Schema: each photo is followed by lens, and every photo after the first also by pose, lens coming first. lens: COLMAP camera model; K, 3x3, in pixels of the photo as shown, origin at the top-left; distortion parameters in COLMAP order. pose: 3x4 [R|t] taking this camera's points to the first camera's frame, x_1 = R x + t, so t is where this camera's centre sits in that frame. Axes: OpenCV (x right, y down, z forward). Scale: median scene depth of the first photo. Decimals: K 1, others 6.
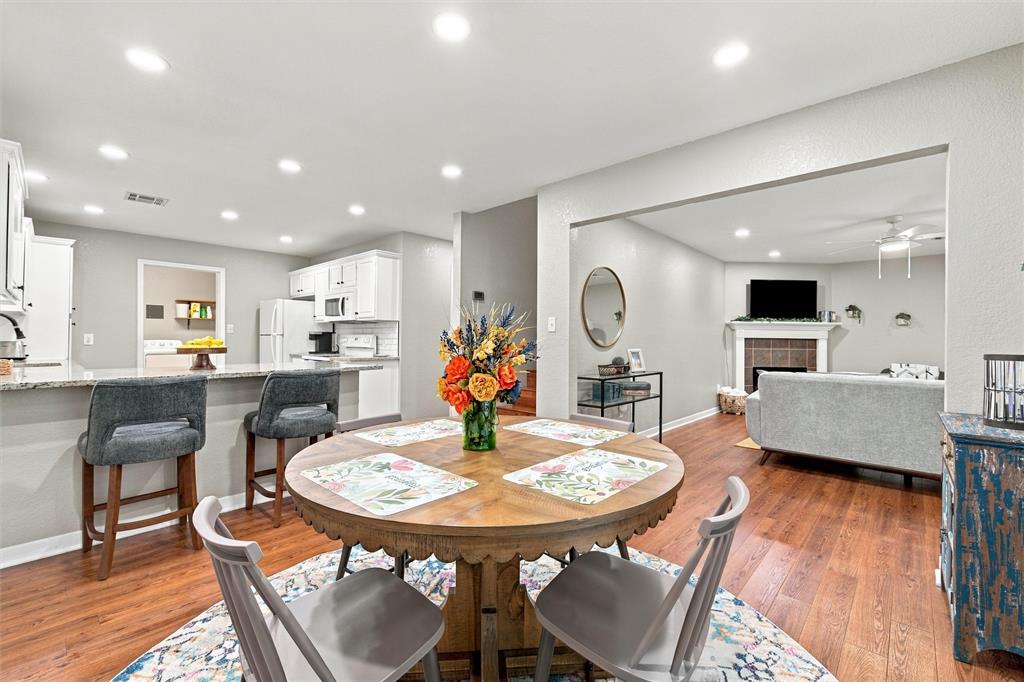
lens RADIAL K [[443.0, 0, 509.6], [0, 443.0, 339.9], [0, 0, 1]] dist [0.014421, 0.000044]
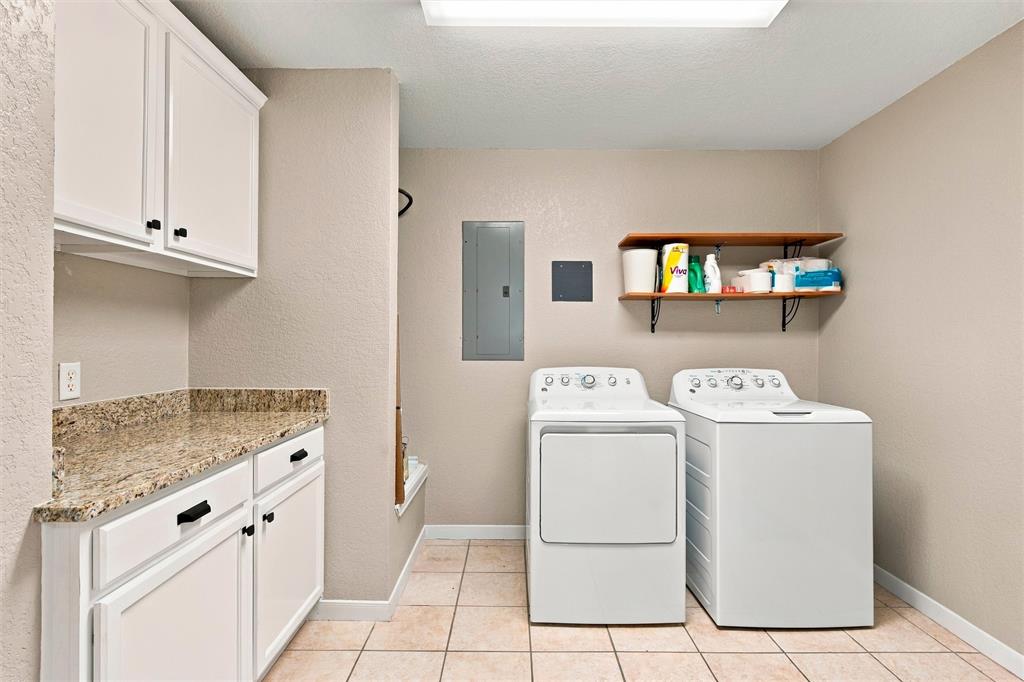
lens RADIAL K [[443.0, 0, 511.2], [0, 443.0, 336.0], [0, 0, 1]] dist [0.014421, 0.000044]
pose [[0.673773, -0.002876, -0.738933, -0.575269], [-0.002597, 0.999977, -0.006260, -0.018963], [0.738934, 0.006137, 0.673750, 0.738997]]
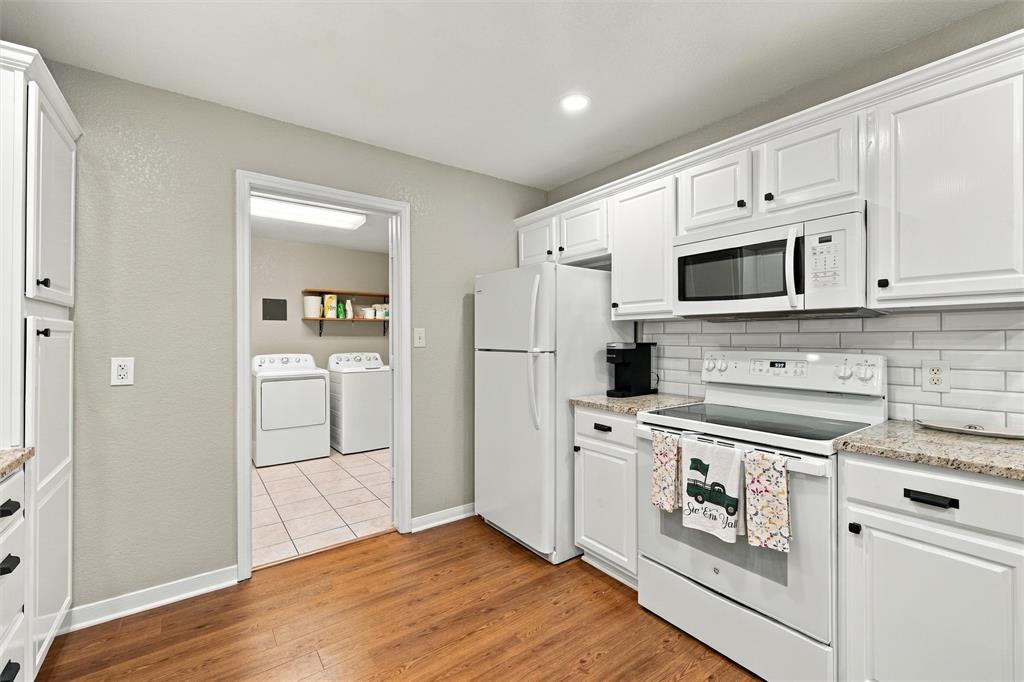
lens RADIAL K [[443.0, 0, 517.0], [0, 443.0, 334.5], [0, 0, 1]] dist [0.014421, 0.000044]
pose [[0.985159, -0.010004, -0.171355, -0.342994], [0.007761, 0.999875, -0.013758, -0.015629], [0.171471, 0.012224, 0.985113, 0.433080]]
